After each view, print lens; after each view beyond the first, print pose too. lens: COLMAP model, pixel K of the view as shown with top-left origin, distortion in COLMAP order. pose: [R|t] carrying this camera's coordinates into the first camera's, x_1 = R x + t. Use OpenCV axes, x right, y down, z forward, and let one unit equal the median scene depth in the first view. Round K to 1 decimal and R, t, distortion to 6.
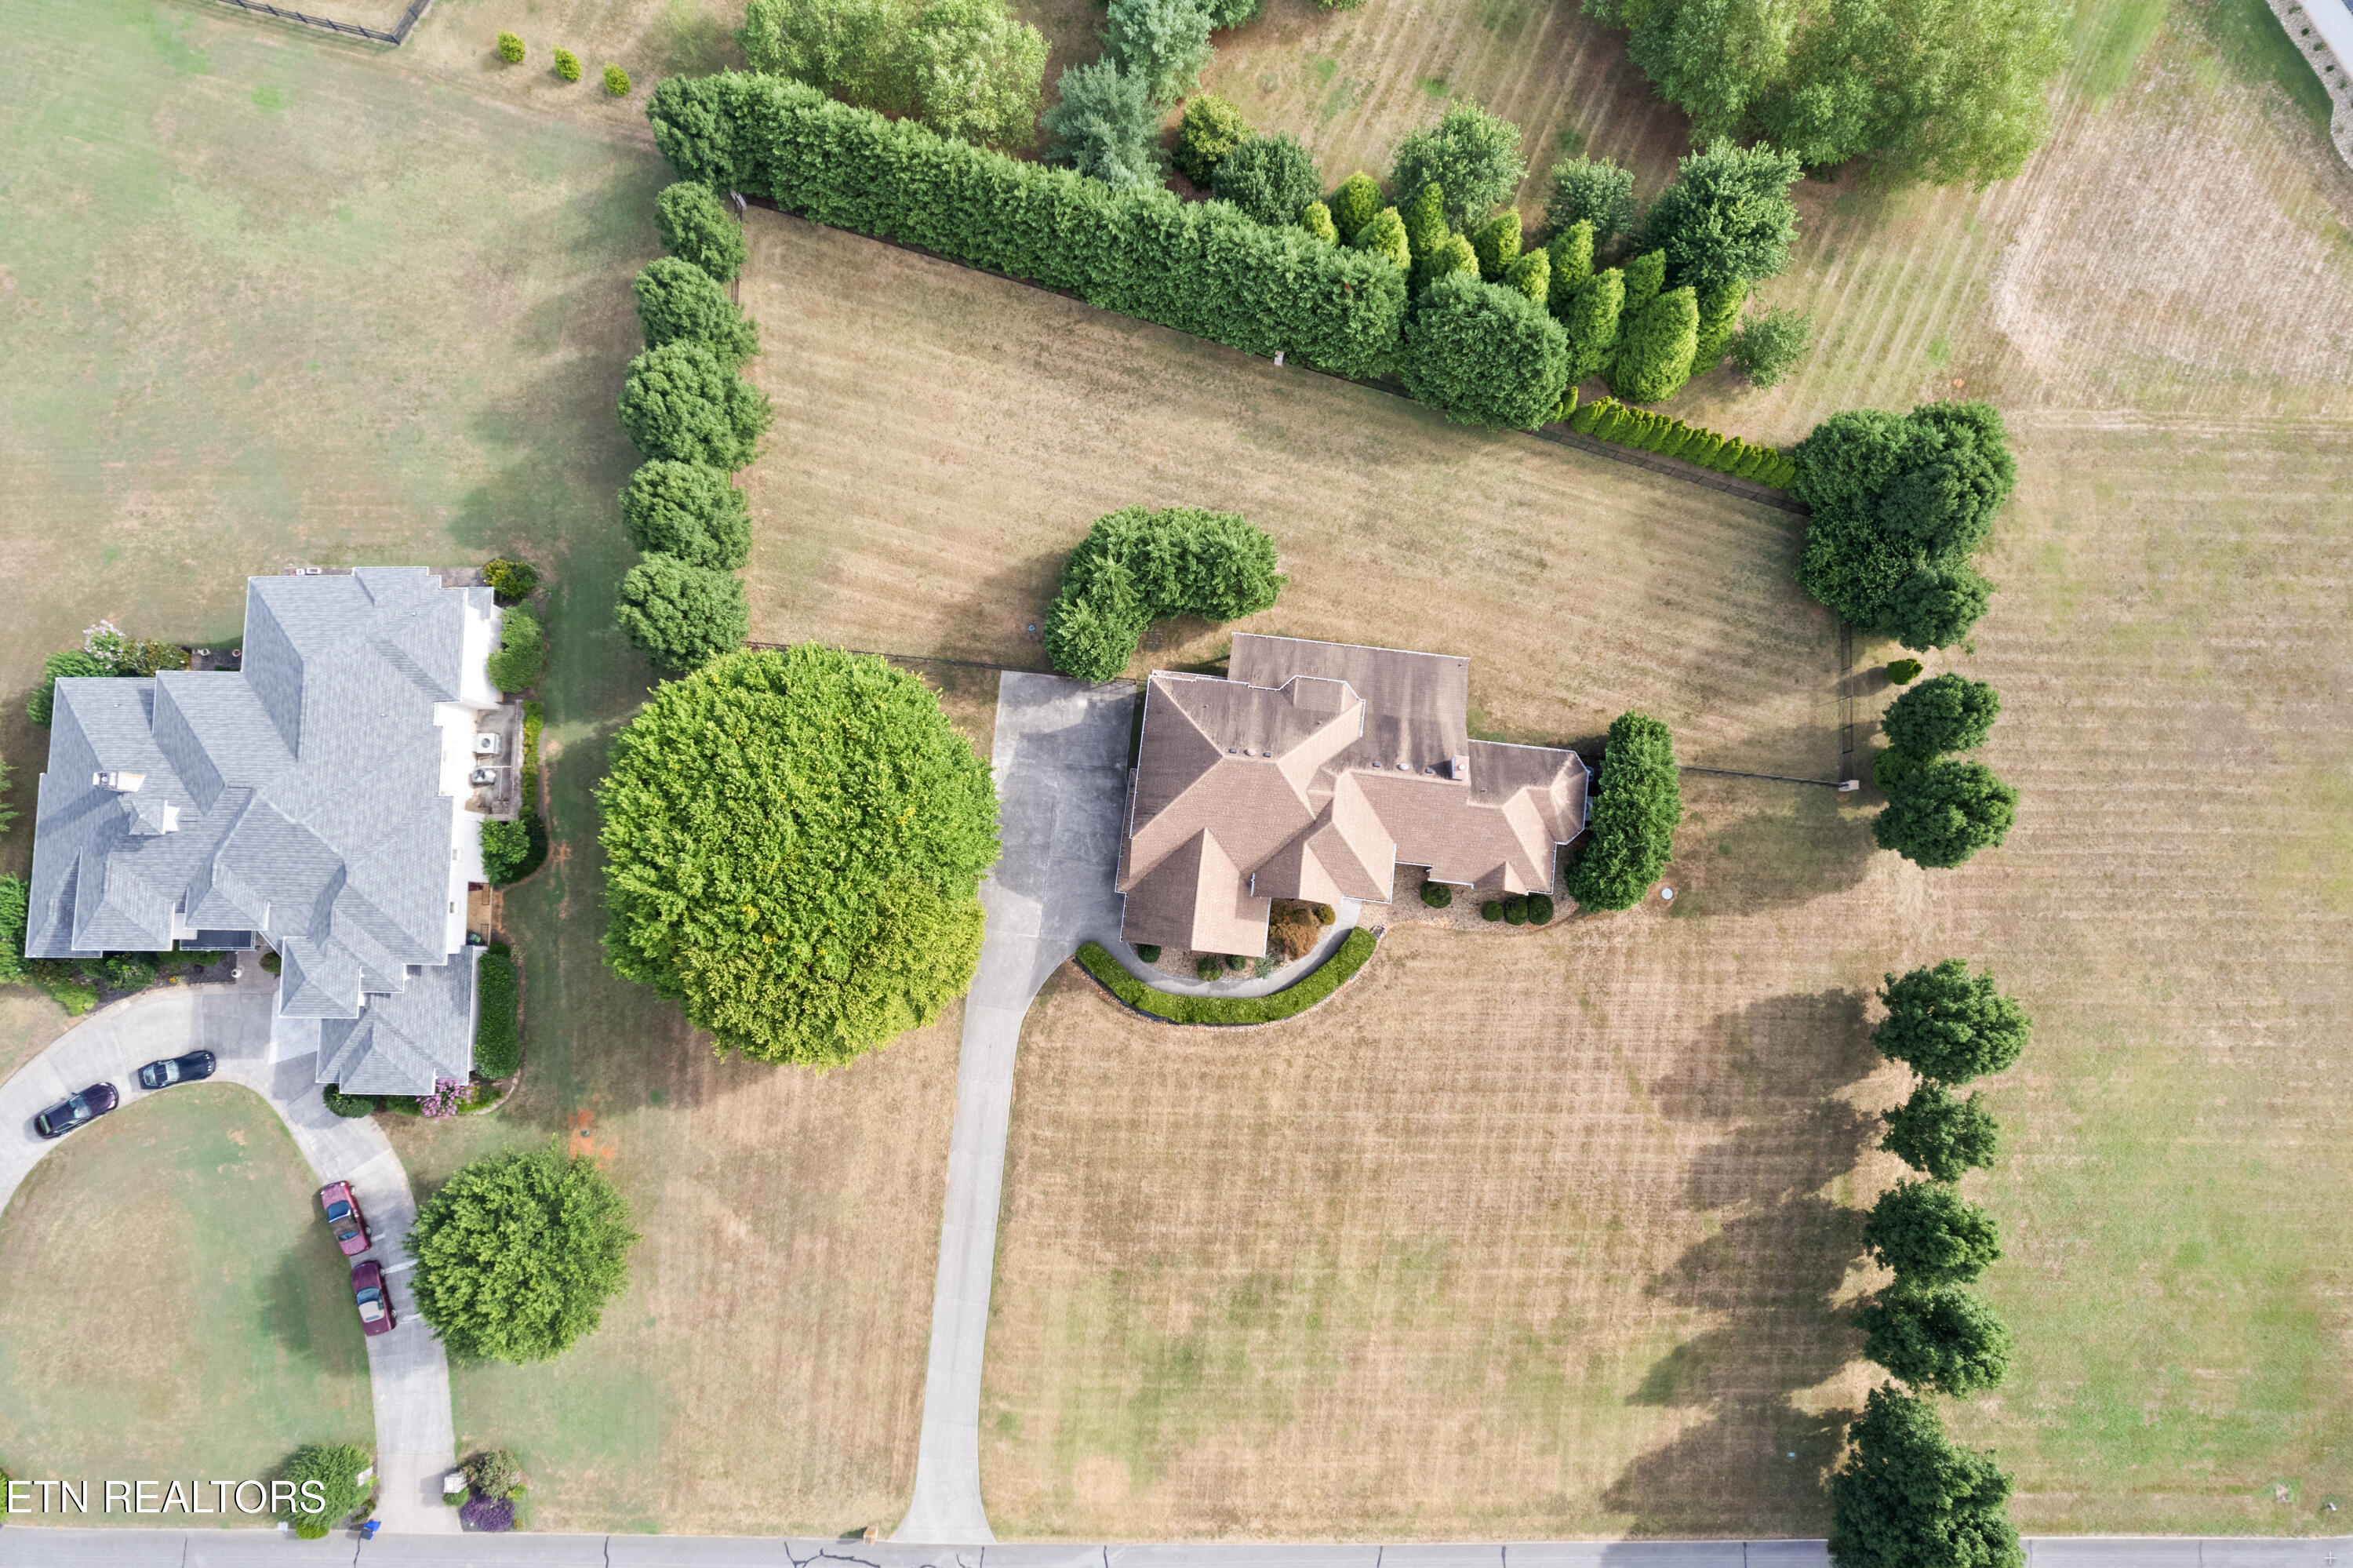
lens RADIAL K [[1513.2, 0, 1176.5], [0, 1513.2, 784.0], [0, 0, 1]] dist [-0.084718, 0.085068]
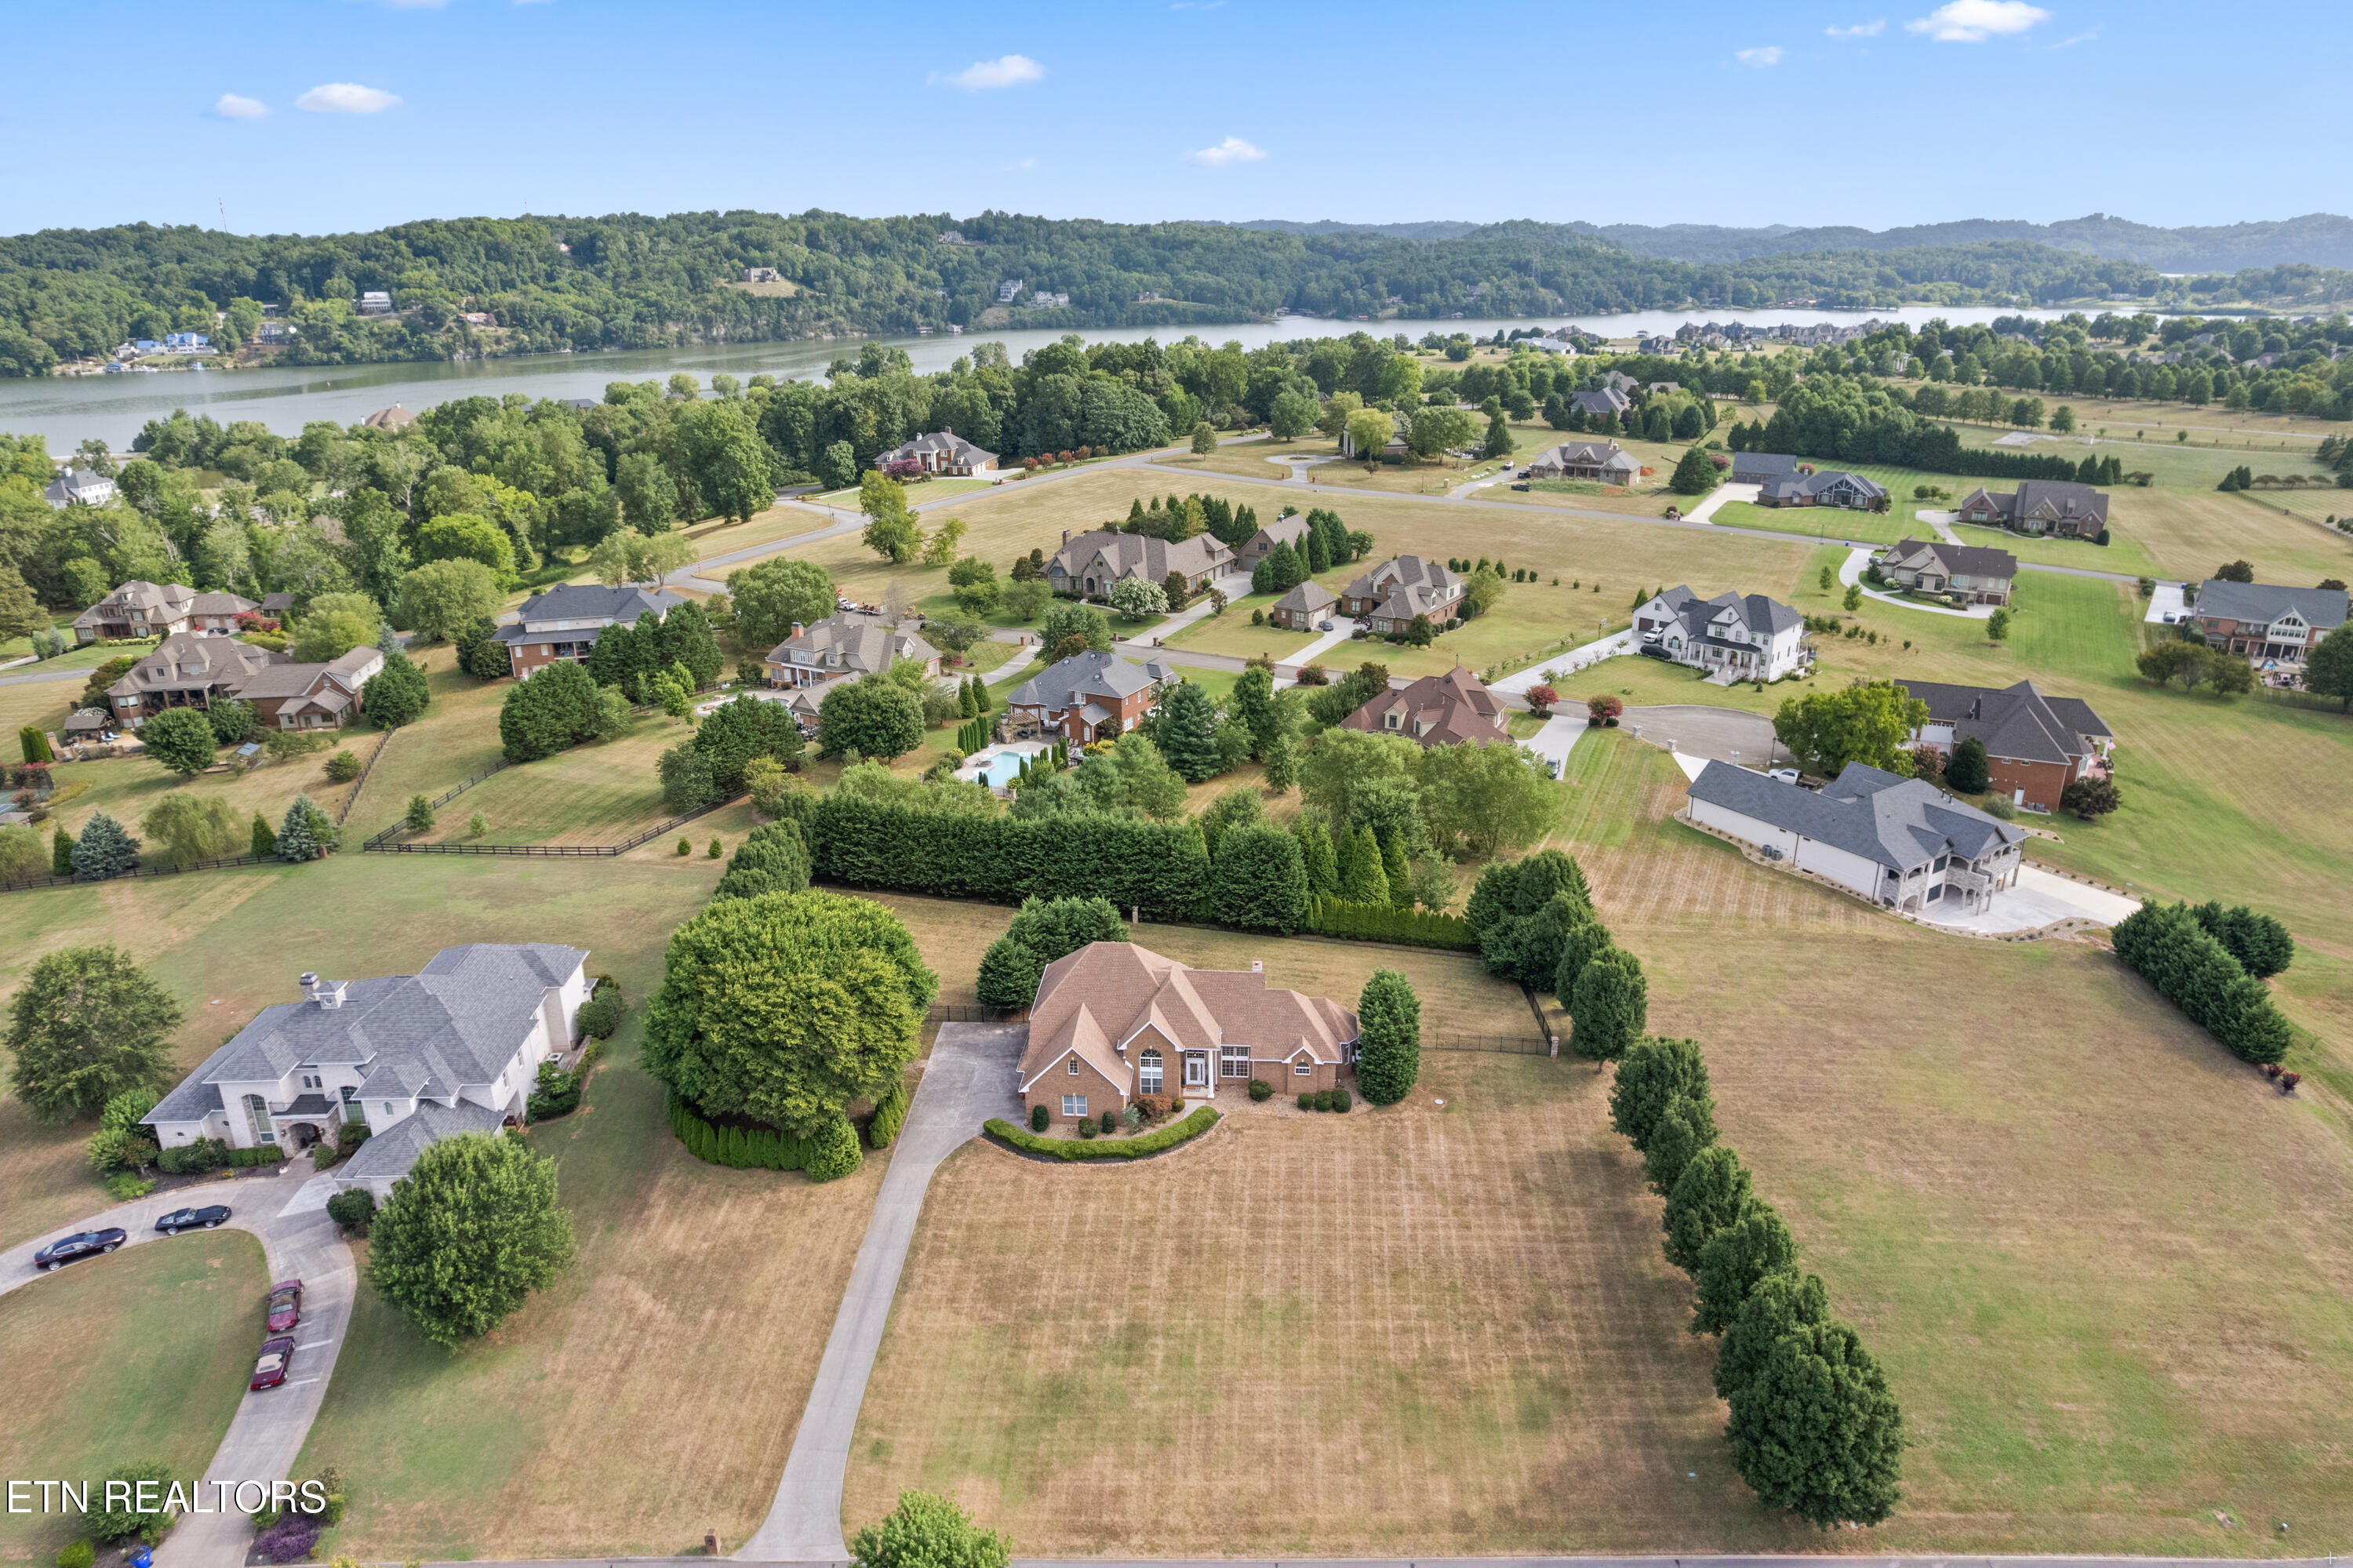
lens RADIAL K [[1513.2, 0, 1176.5], [0, 1513.2, 784.0], [0, 0, 1]] dist [-0.084718, 0.085068]
pose [[0.998842, -0.008709, 0.047318, 0.038591], [0.046331, 0.439203, -0.897192, 1.119399], [-0.012969, 0.898346, 0.439098, 0.179643]]
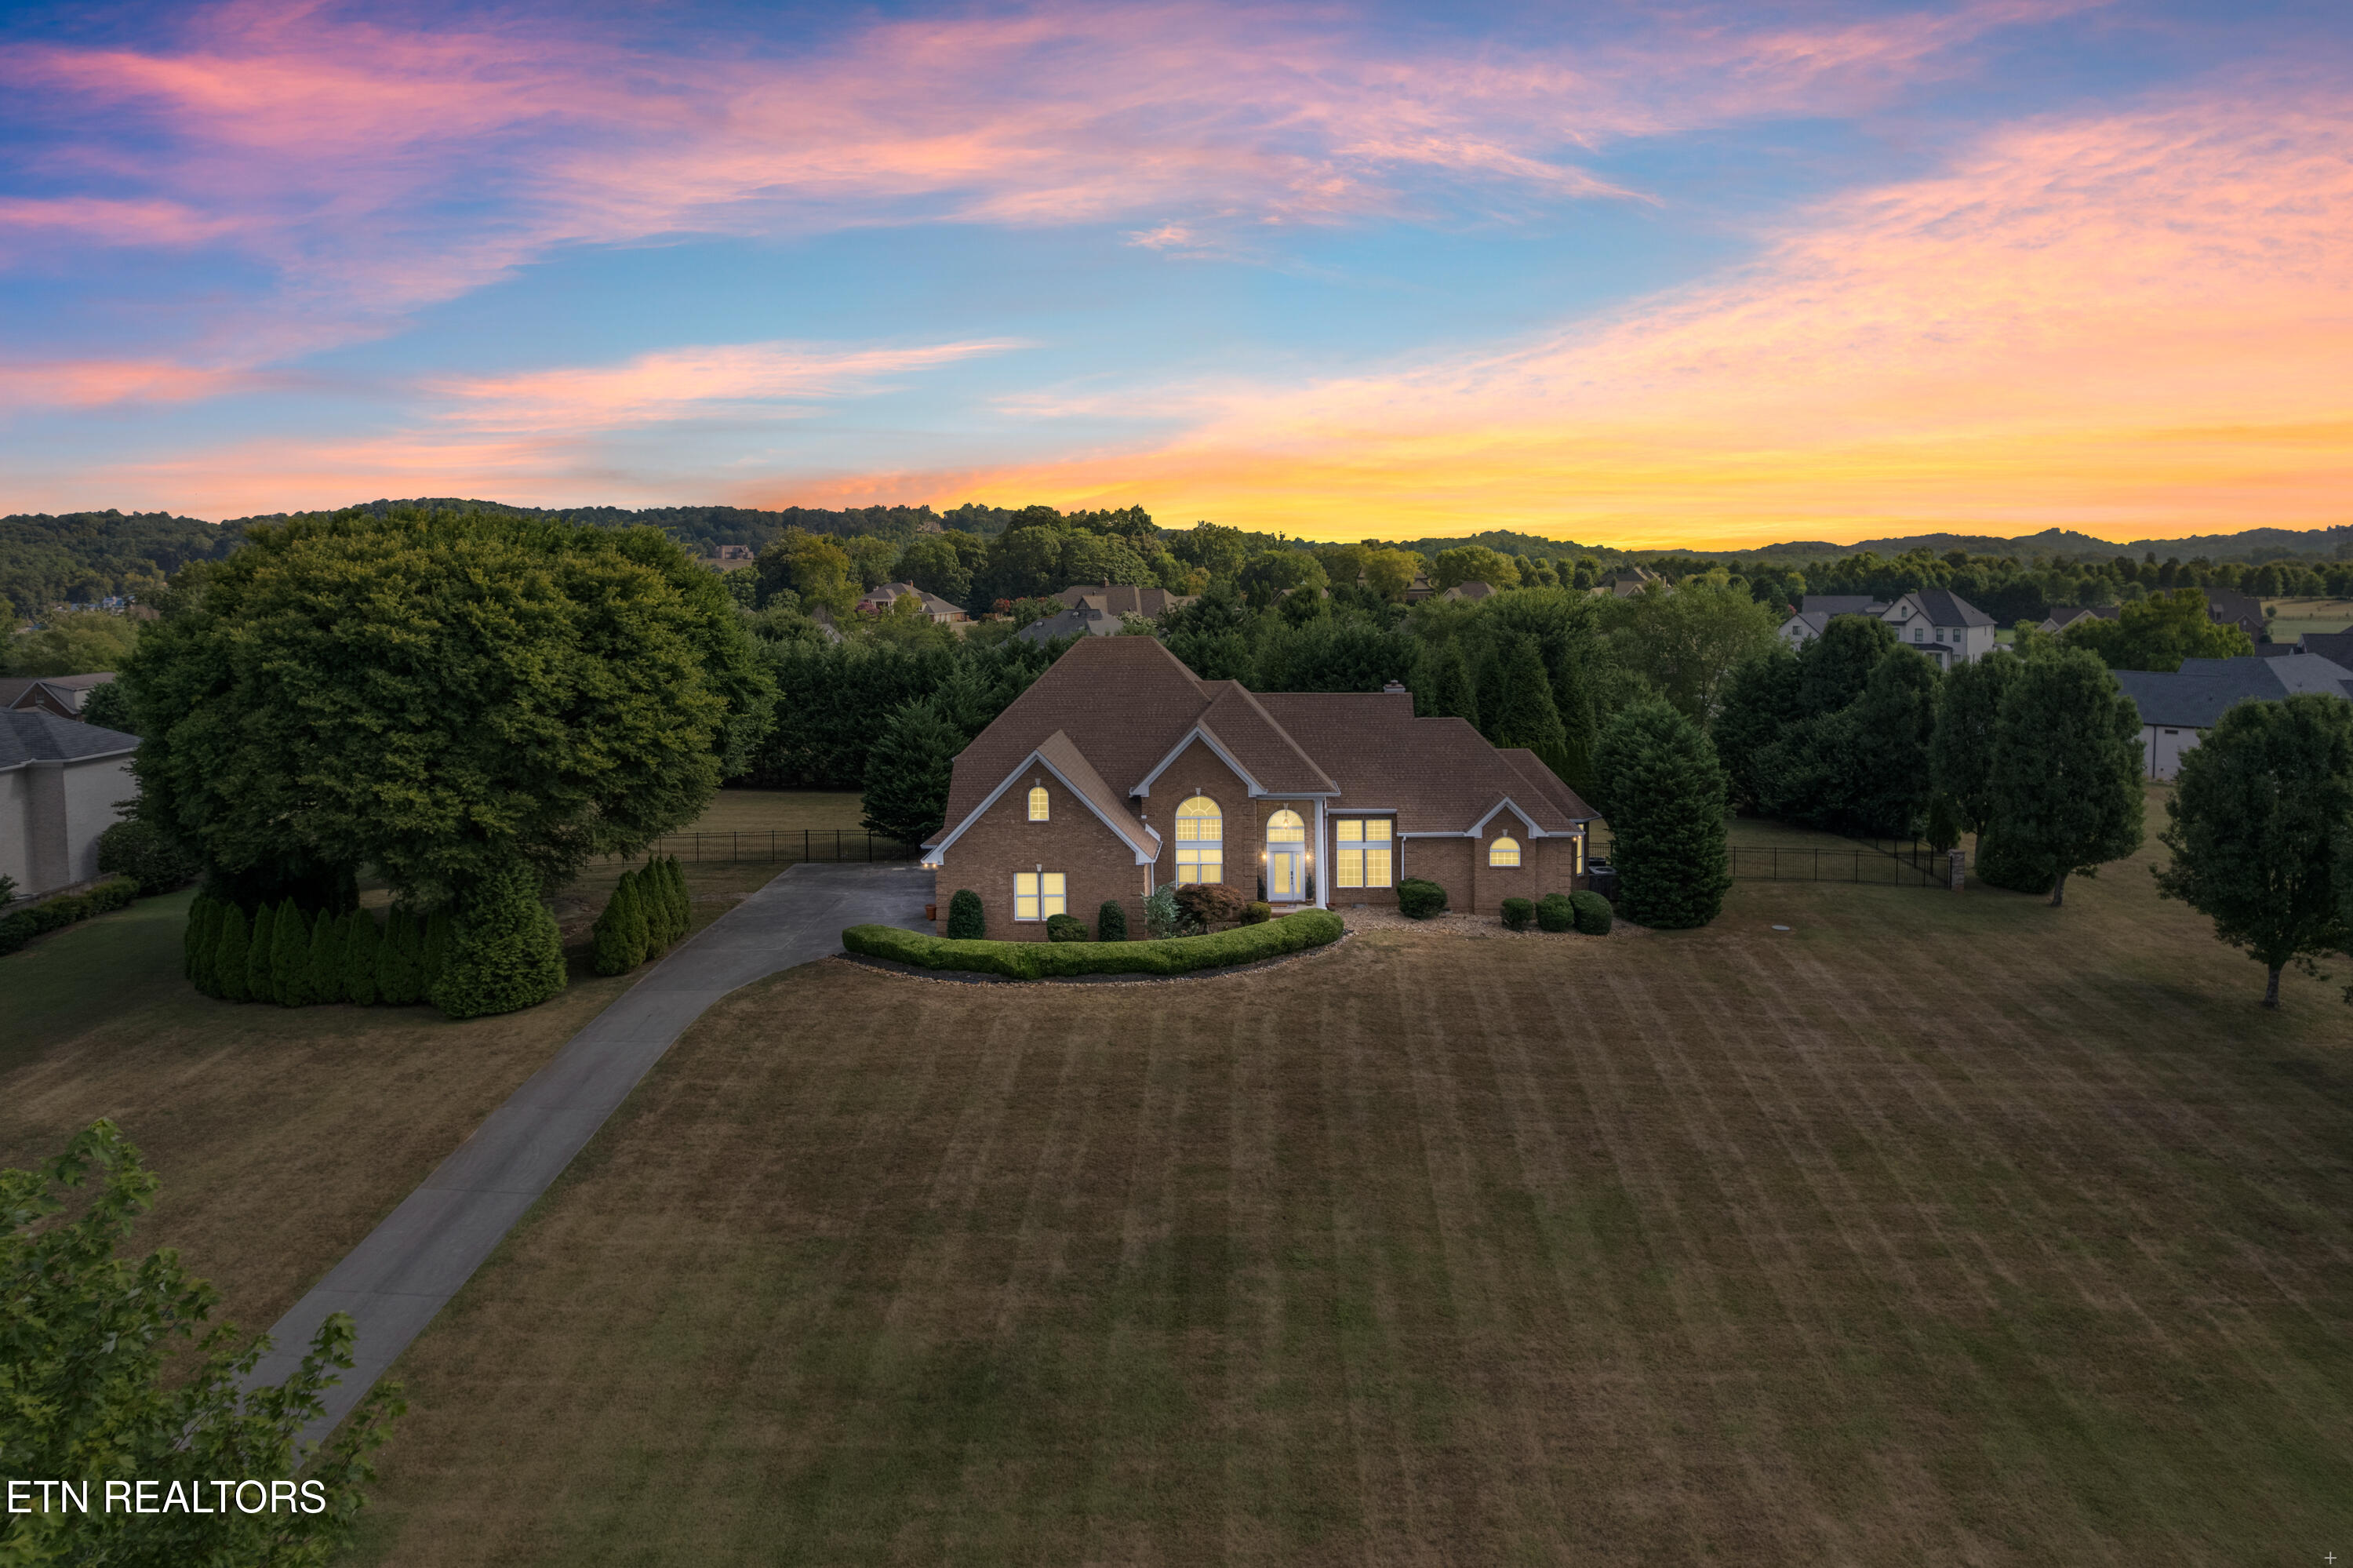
lens RADIAL K [[1462.8, 0, 1164.7], [0, 1462.8, 784.7], [0, 0, 1]] dist [-0.085200, 0.078595]
pose [[0.998286, -0.004187, 0.058374, 0.027007], [0.058251, 0.167193, -0.984202, 0.676048], [-0.005639, 0.985915, 0.167150, 0.816729]]
